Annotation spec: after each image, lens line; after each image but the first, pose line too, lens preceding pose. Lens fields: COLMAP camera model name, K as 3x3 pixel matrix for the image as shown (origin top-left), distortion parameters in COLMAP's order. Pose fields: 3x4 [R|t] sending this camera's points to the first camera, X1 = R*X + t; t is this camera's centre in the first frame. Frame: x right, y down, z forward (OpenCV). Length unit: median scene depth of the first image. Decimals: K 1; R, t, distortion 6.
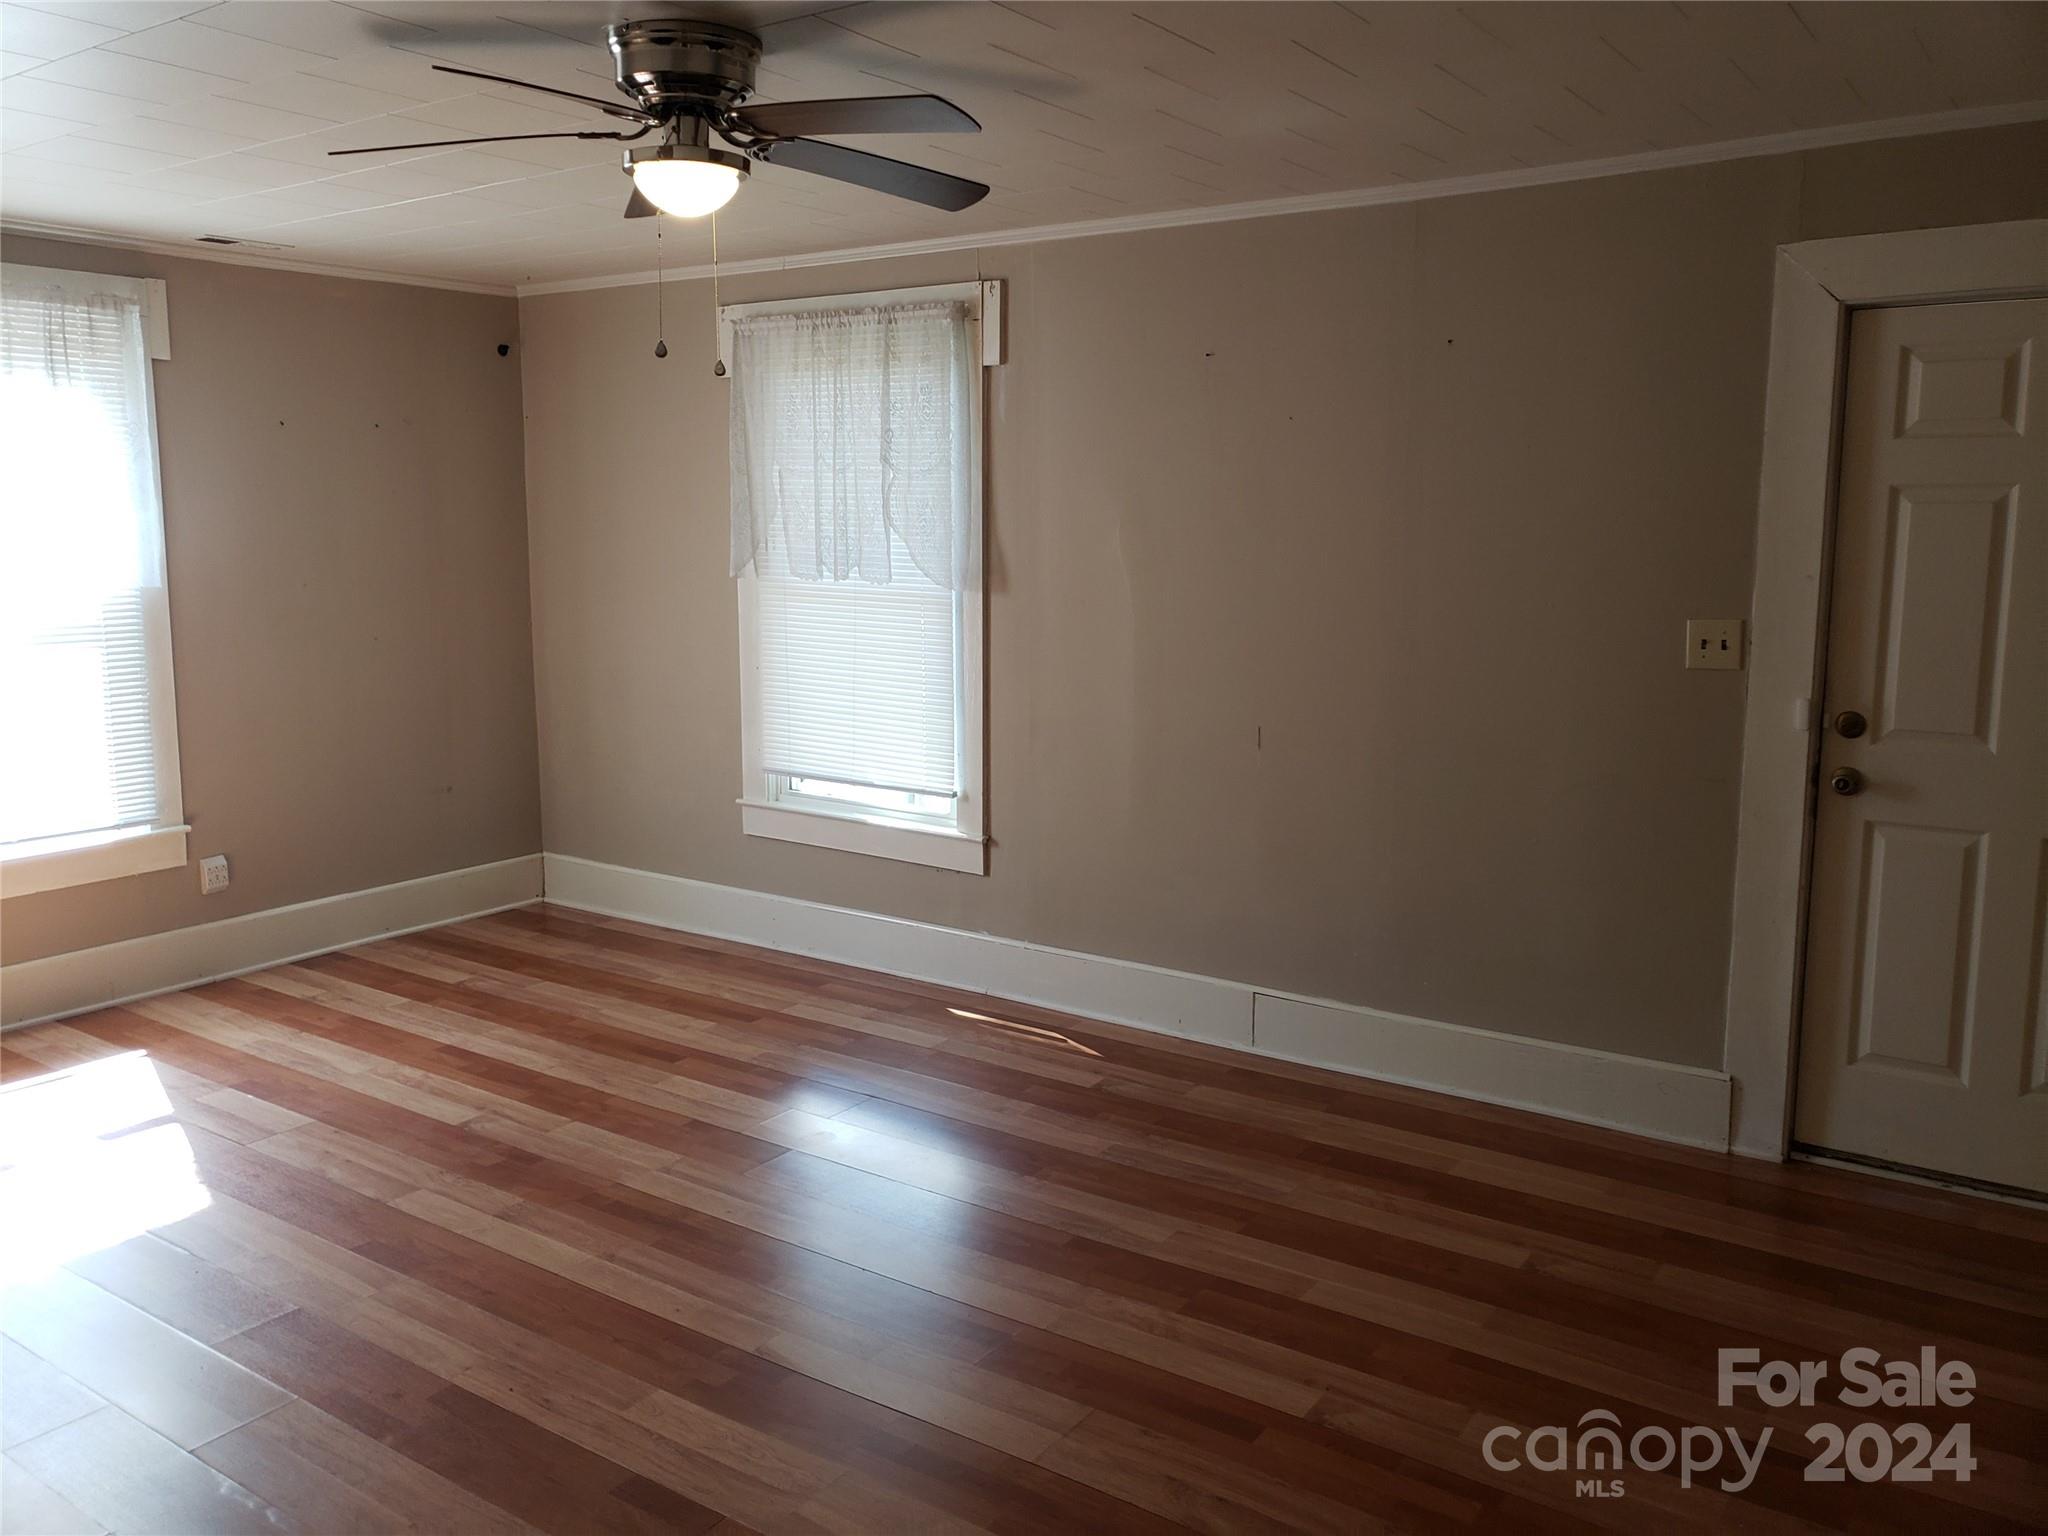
lens RADIAL K [[1597.8, 0, 1011.8], [0, 1597.8, 760.0], [0, 0, 1]] dist [0.020345, -0.017727]
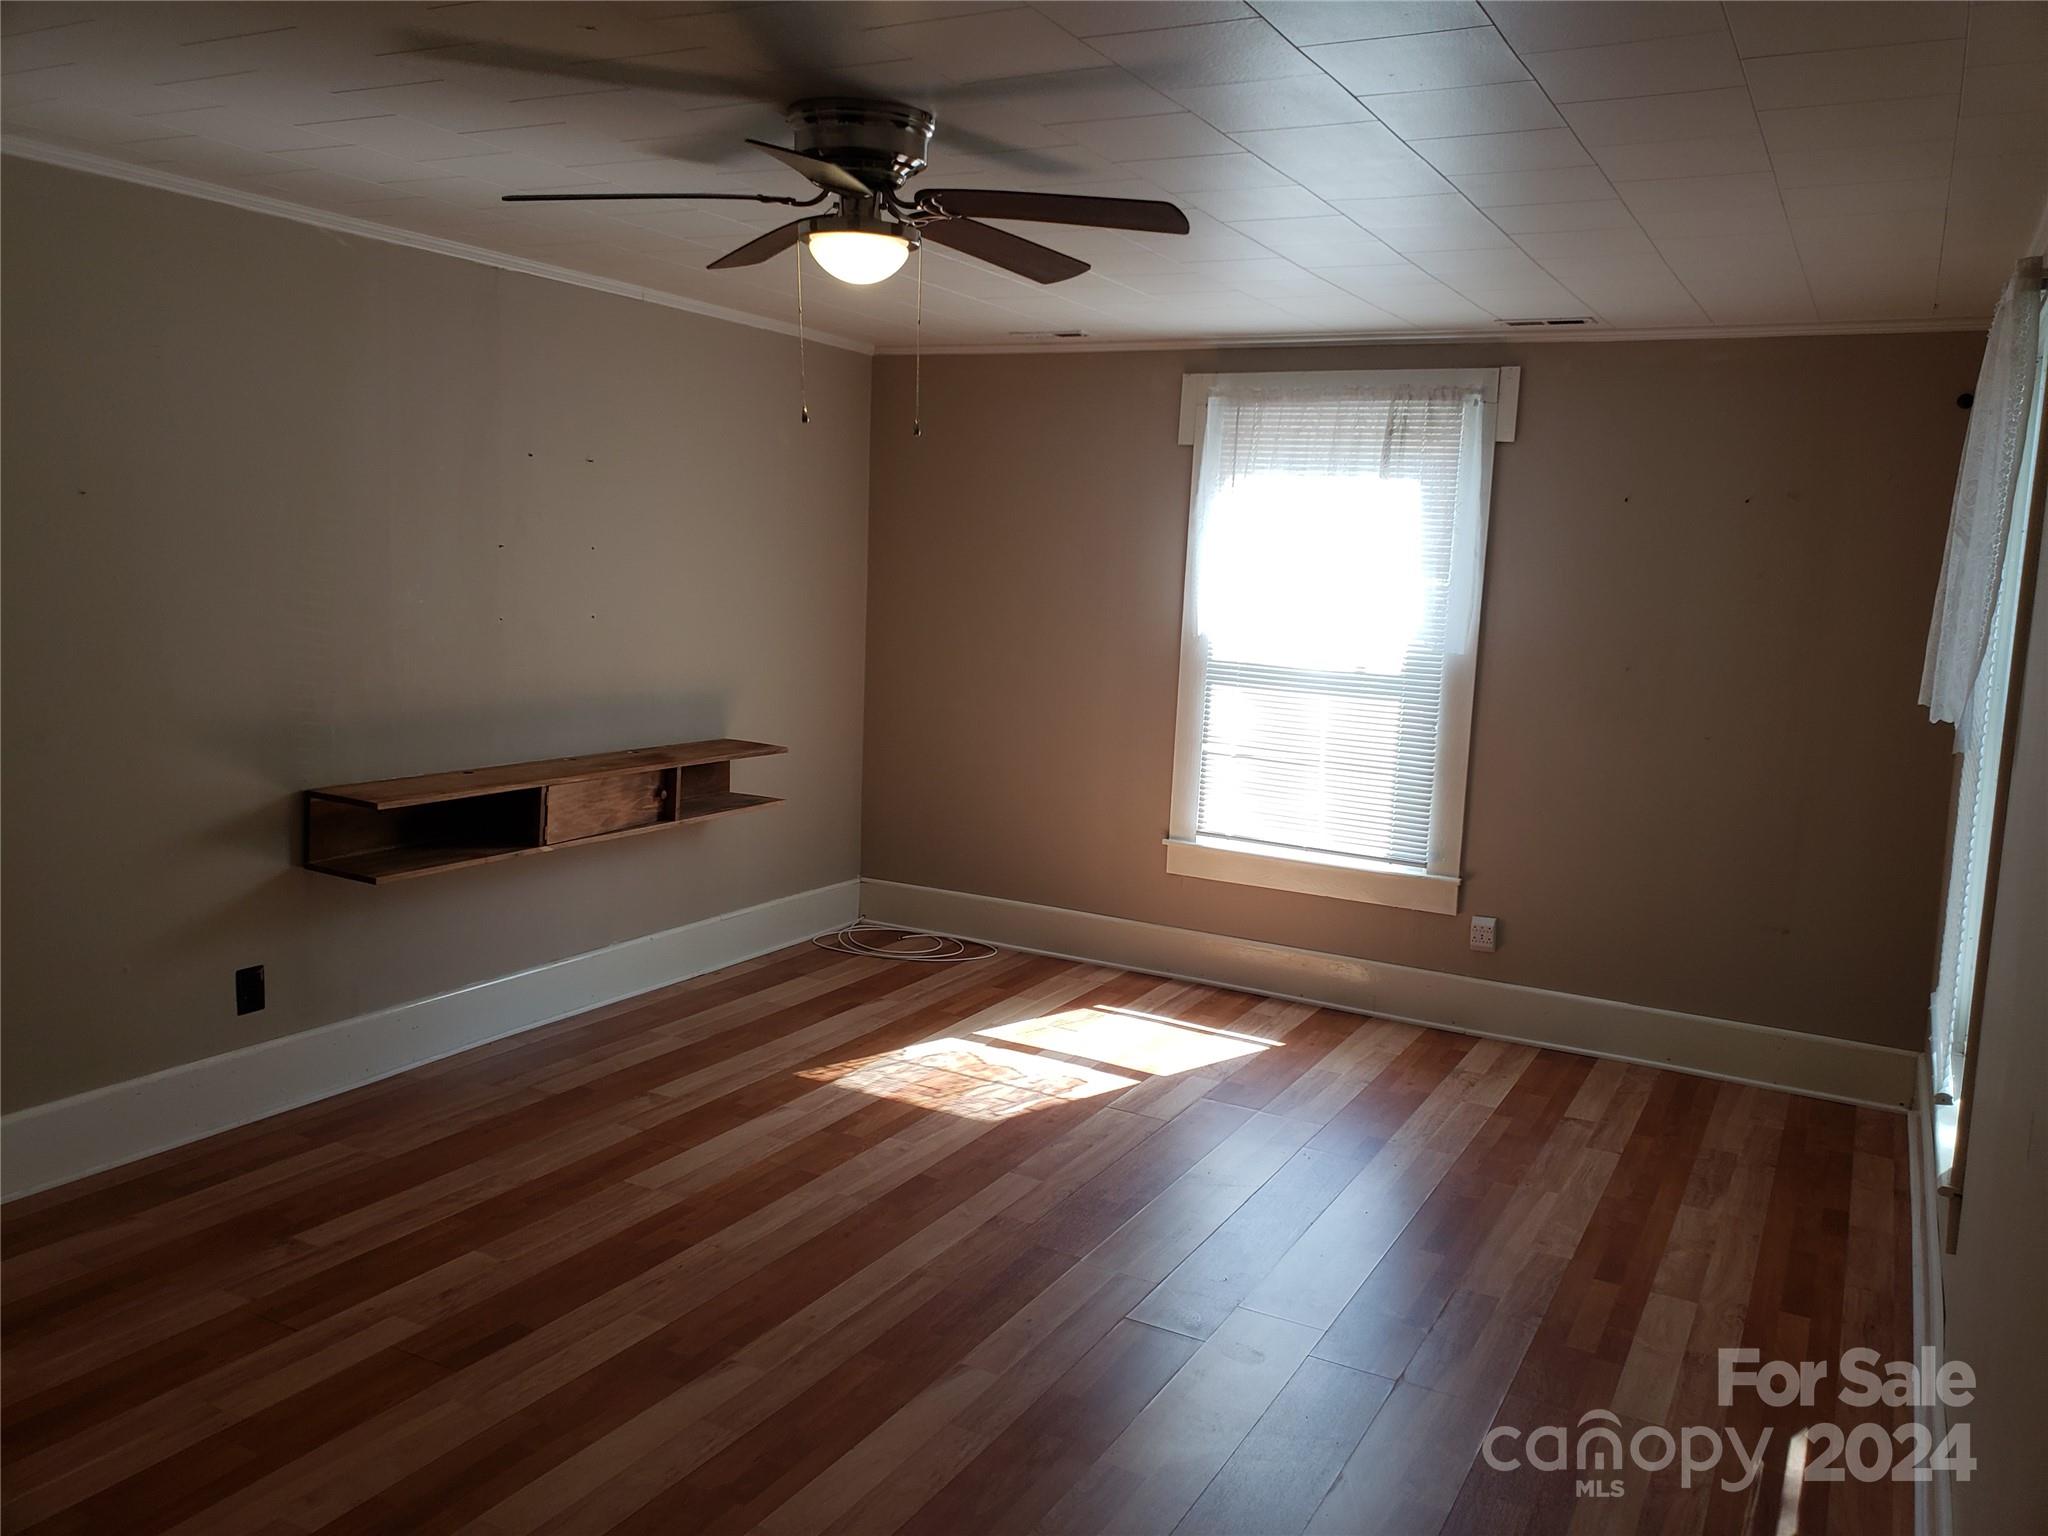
lens RADIAL K [[1597.8, 0, 1016.3], [0, 1597.8, 768.2], [0, 0, 1]] dist [0.020345, -0.017727]
pose [[0.114421, 0.143038, -0.983081, 0.531522], [-0.198428, 0.972930, 0.118466, -0.107925], [0.973414, 0.181516, 0.139707, 0.613382]]
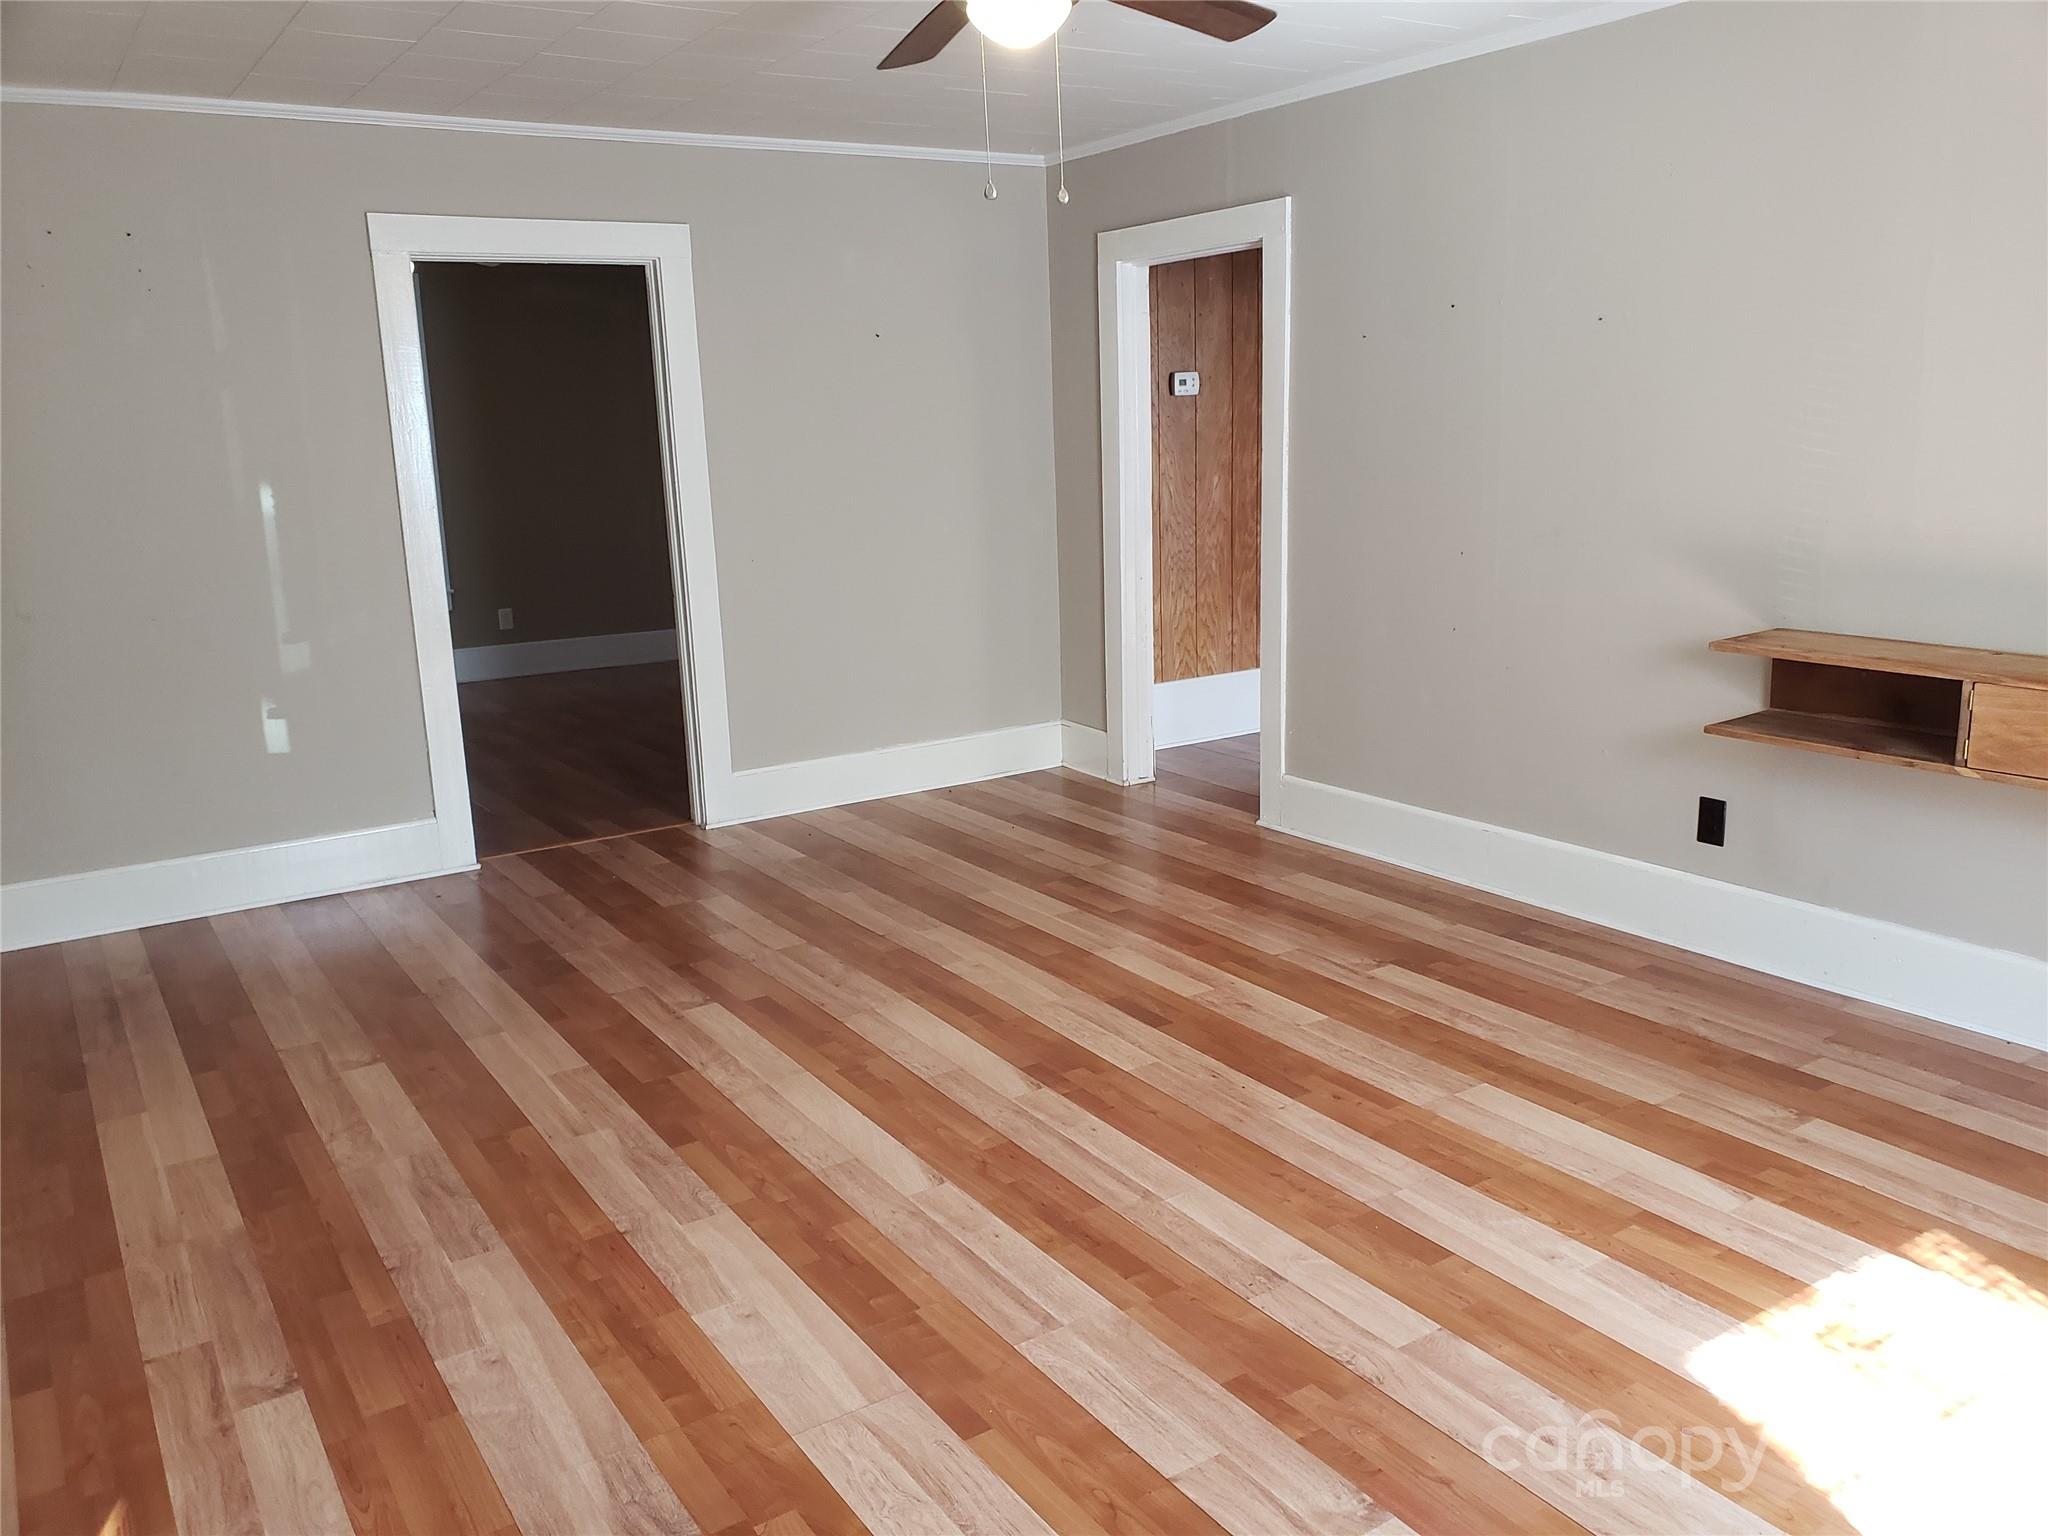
lens RADIAL K [[1597.8, 0, 1038.0], [0, 1597.8, 760.2], [0, 0, 1]] dist [0.020345, -0.017727]
pose [[-0.927598, -0.046942, 0.370619, -0.367043], [0.092579, 0.932244, 0.349786, -0.165953], [-0.361927, 0.358772, -0.860402, 1.218102]]
